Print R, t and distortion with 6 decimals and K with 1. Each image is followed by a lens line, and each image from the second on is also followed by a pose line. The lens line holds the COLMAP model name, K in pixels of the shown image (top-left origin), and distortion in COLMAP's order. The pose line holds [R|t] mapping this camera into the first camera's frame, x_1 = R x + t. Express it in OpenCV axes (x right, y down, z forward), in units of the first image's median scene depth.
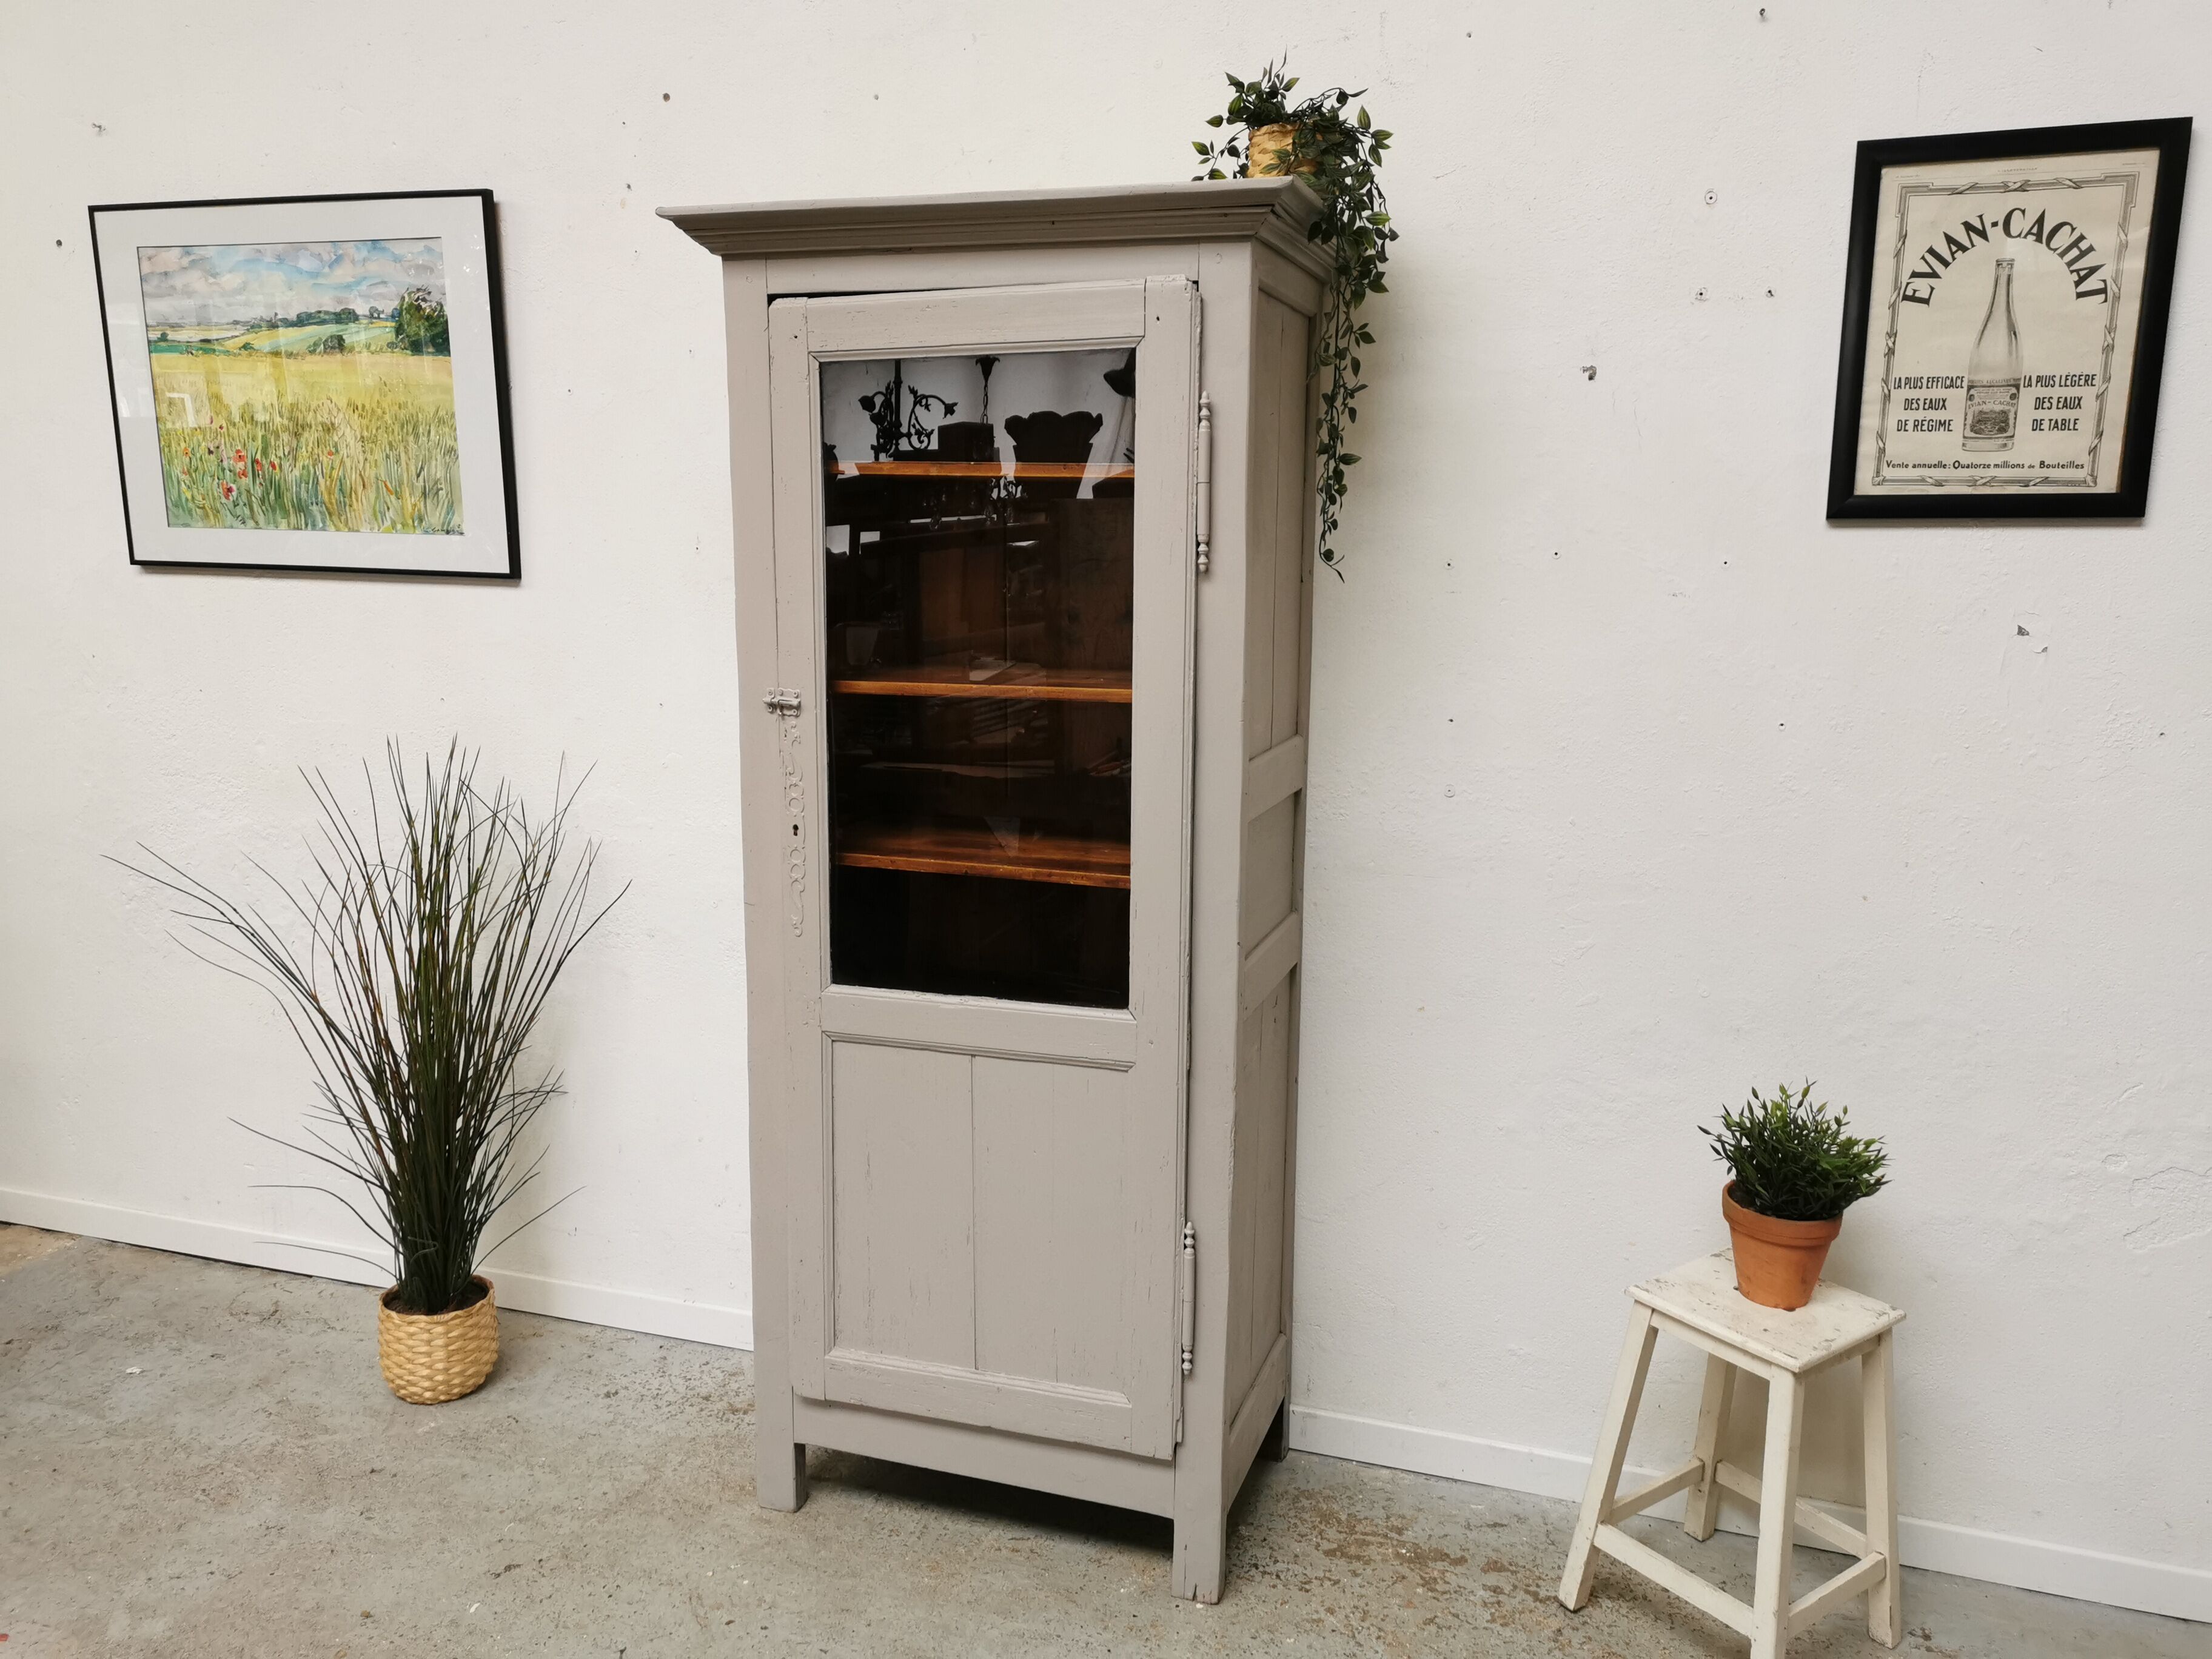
lens RADIAL K [[1710.6, 0, 1097.5], [0, 1710.6, 827.0], [0, 0, 1]] dist [0.050067, -0.041804]
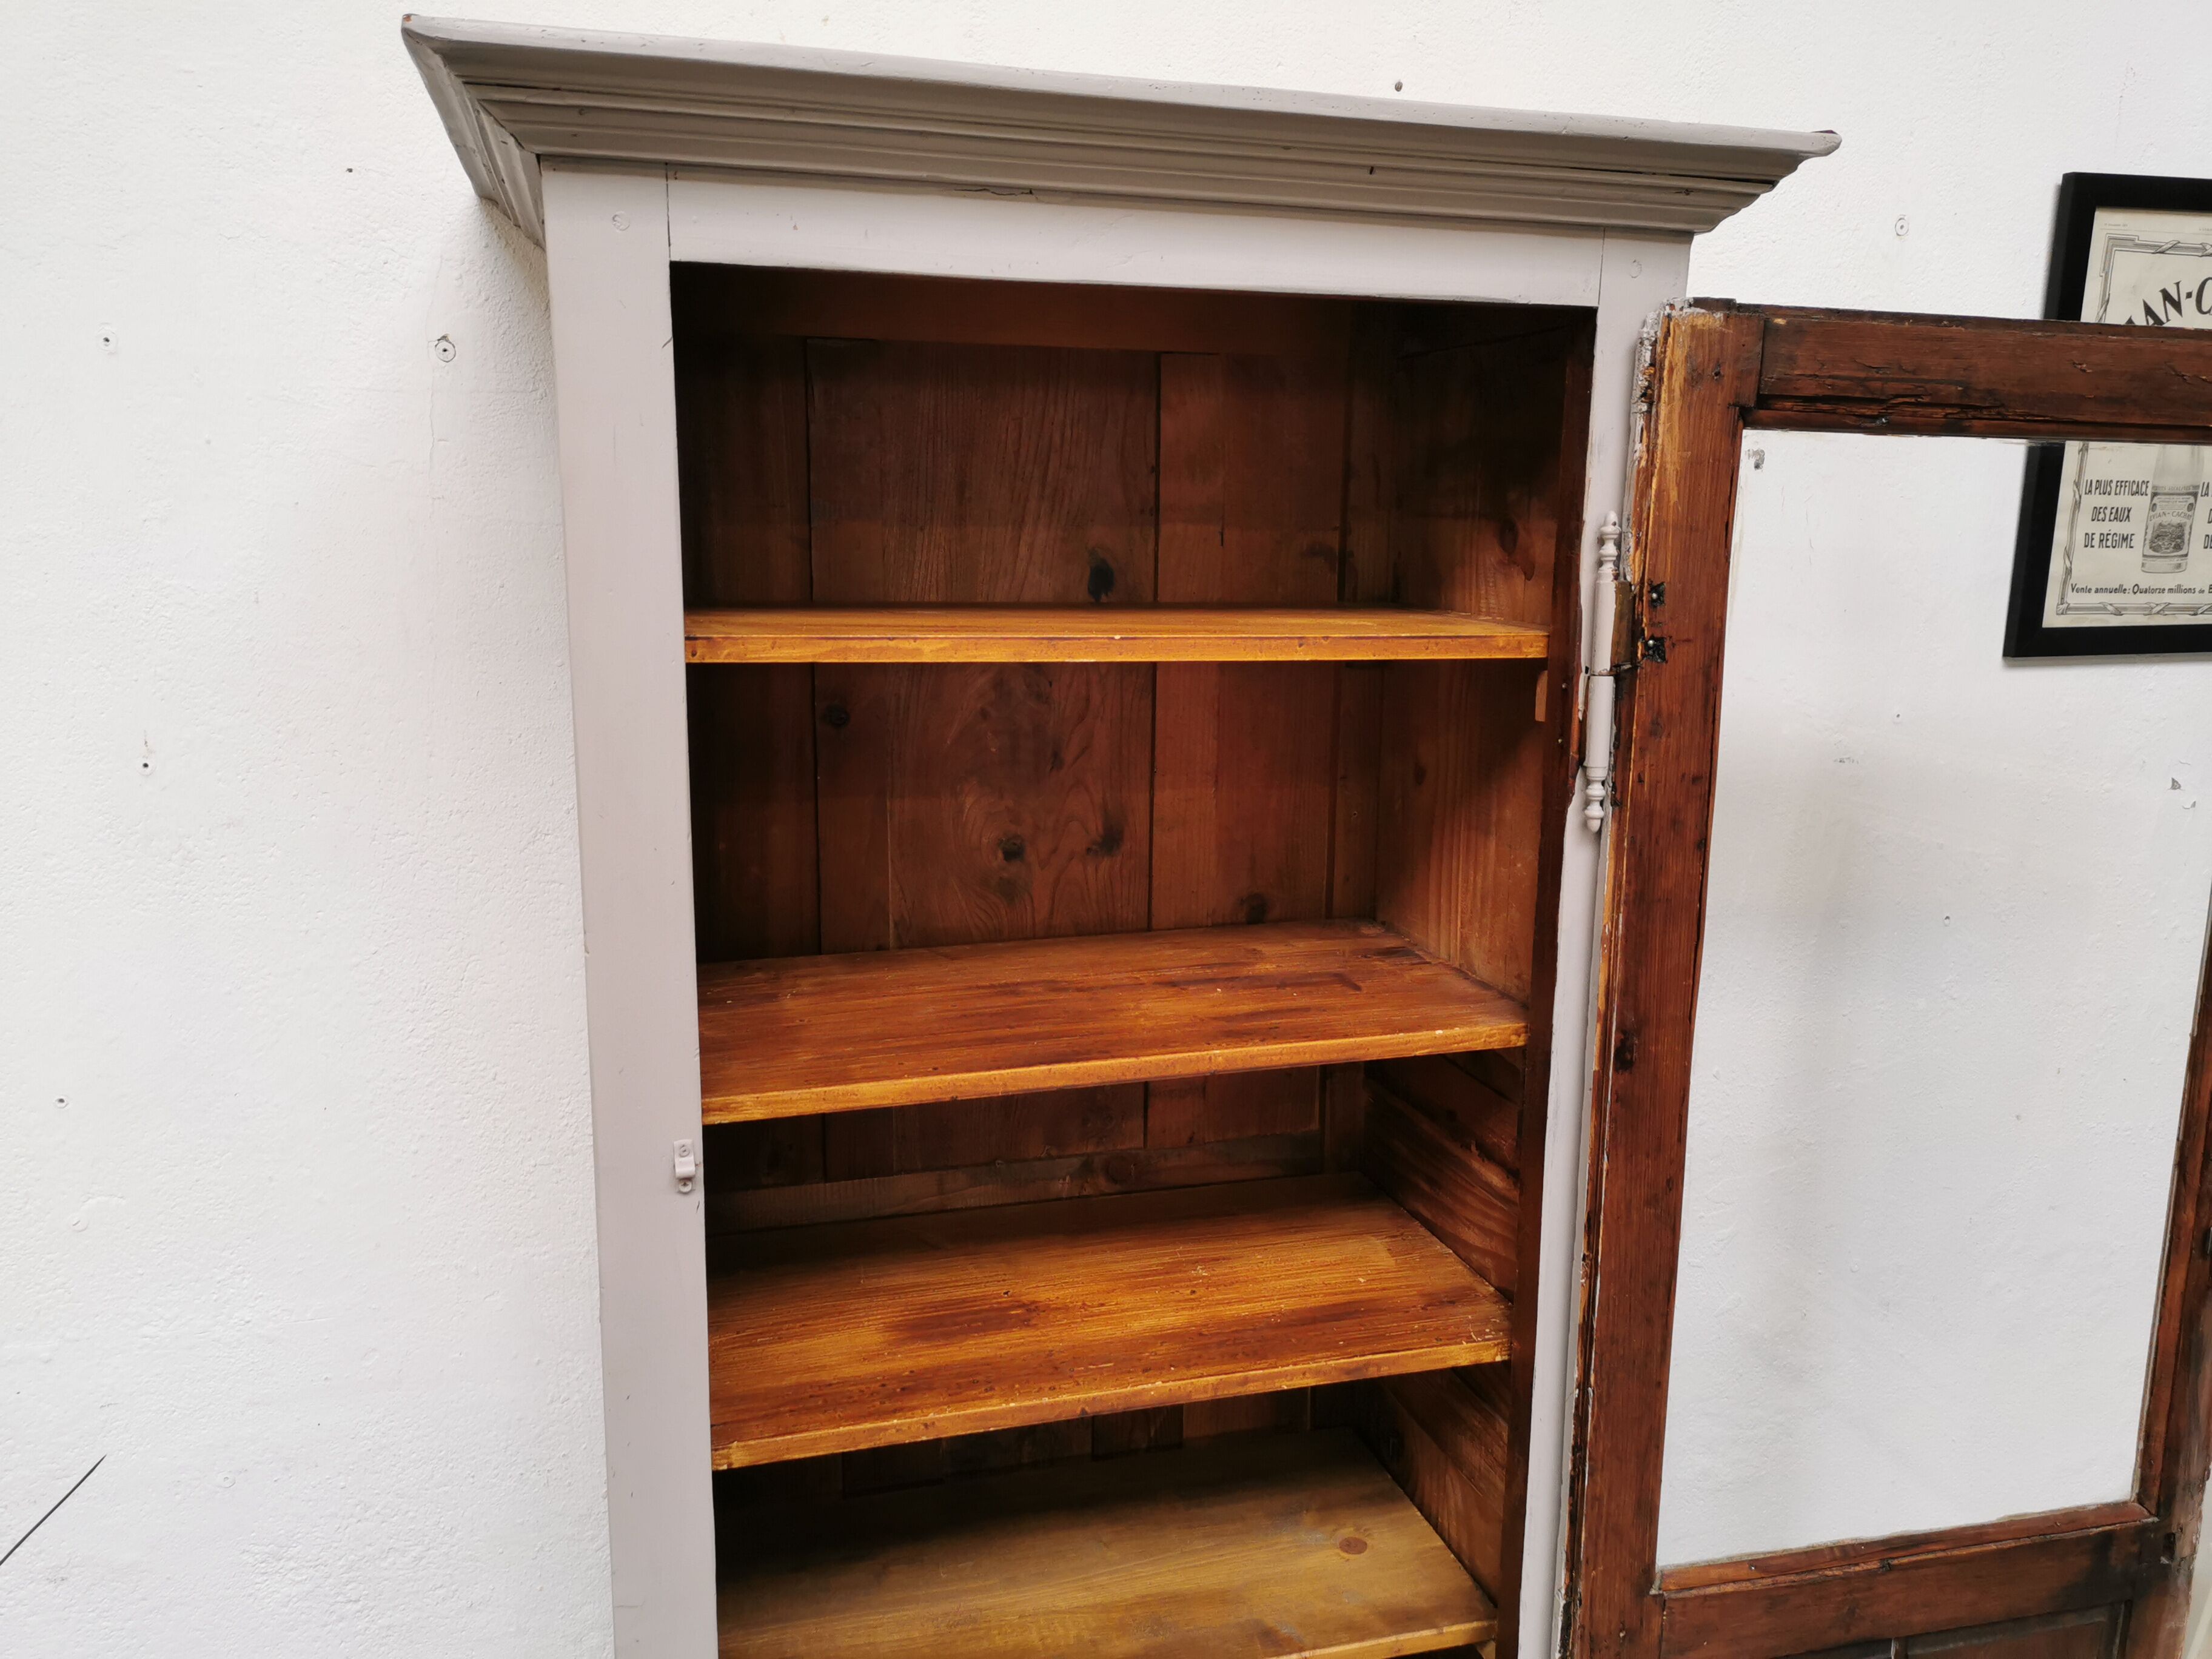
lens RADIAL K [[1710.6, 0, 1110.4], [0, 1710.6, 829.2], [0, 0, 1]] dist [0.050067, -0.041804]
pose [[0.821308, -0.107787, 0.560210, -0.356985], [0.095527, 0.994108, 0.051221, -0.182023], [-0.562430, 0.011447, 0.826765, 0.591208]]
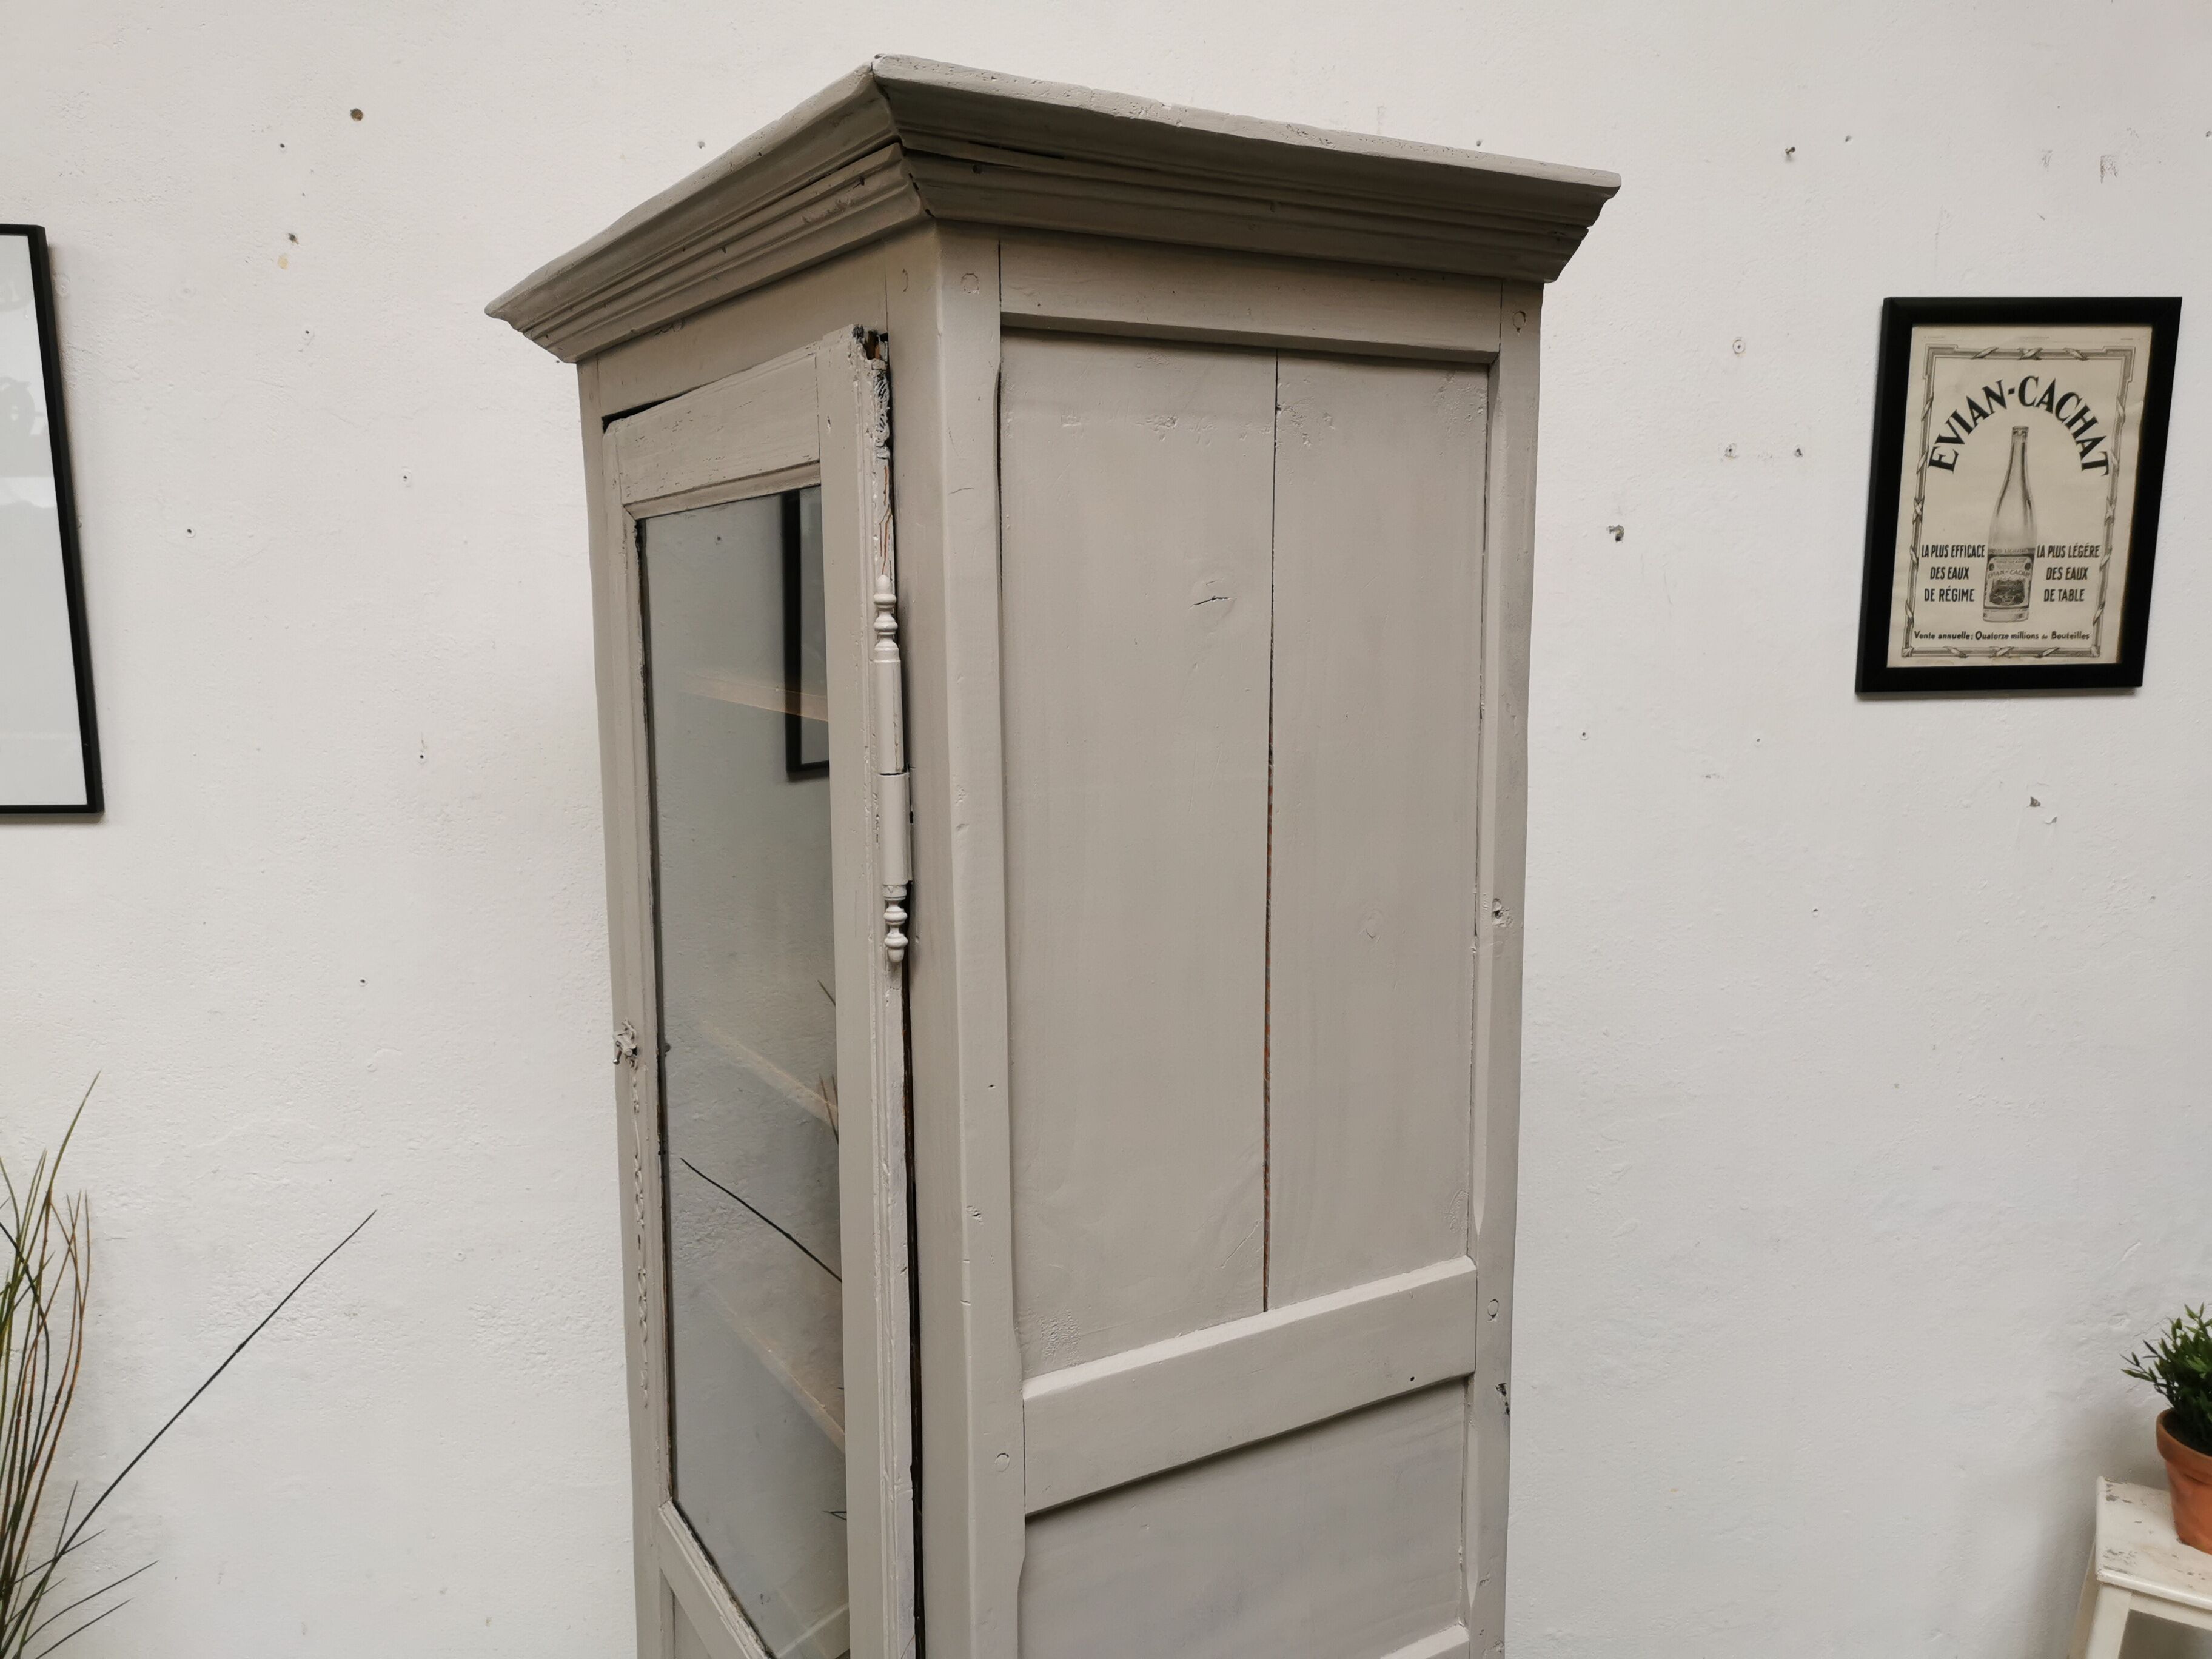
lens RADIAL K [[1710.6, 0, 1112.4], [0, 1710.6, 825.7], [0, 0, 1]] dist [0.050067, -0.041804]
pose [[0.909950, -0.072082, 0.408406, -0.335241], [0.082058, 0.996603, -0.006934, -0.134701], [-0.406519, 0.039823, 0.912774, 0.317907]]
